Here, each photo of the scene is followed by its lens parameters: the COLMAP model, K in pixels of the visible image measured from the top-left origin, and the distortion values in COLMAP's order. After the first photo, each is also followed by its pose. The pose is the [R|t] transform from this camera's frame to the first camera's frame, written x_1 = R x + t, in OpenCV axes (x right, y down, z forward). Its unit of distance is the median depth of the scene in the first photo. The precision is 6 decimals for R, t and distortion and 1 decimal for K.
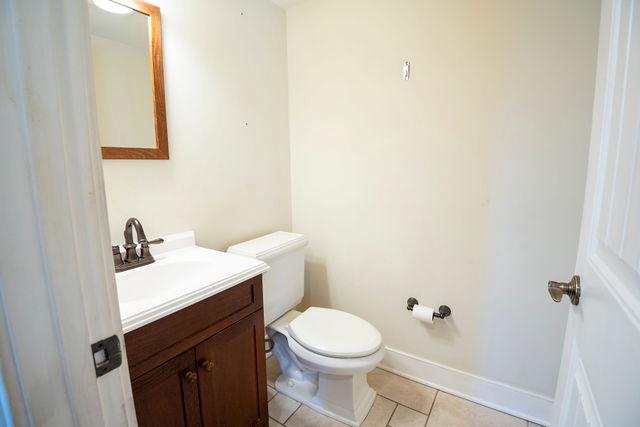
lens RADIAL K [[302.4, 0, 321.2], [0, 302.4, 209.6], [0, 0, 1]] dist [0.003672, -0.015966]
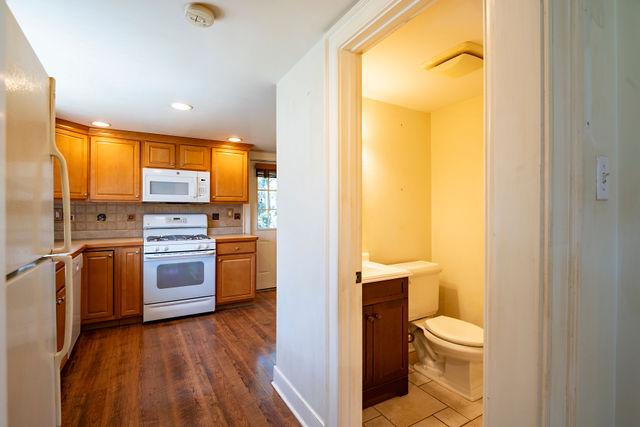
lens RADIAL K [[302.4, 0, 321.2], [0, 302.4, 209.6], [0, 0, 1]] dist [0.003672, -0.015966]
pose [[0.885895, 0.012846, -0.463707, 0.122183], [-0.079481, 0.989038, -0.124445, 0.059004], [0.457025, 0.147102, 0.877205, -0.615082]]
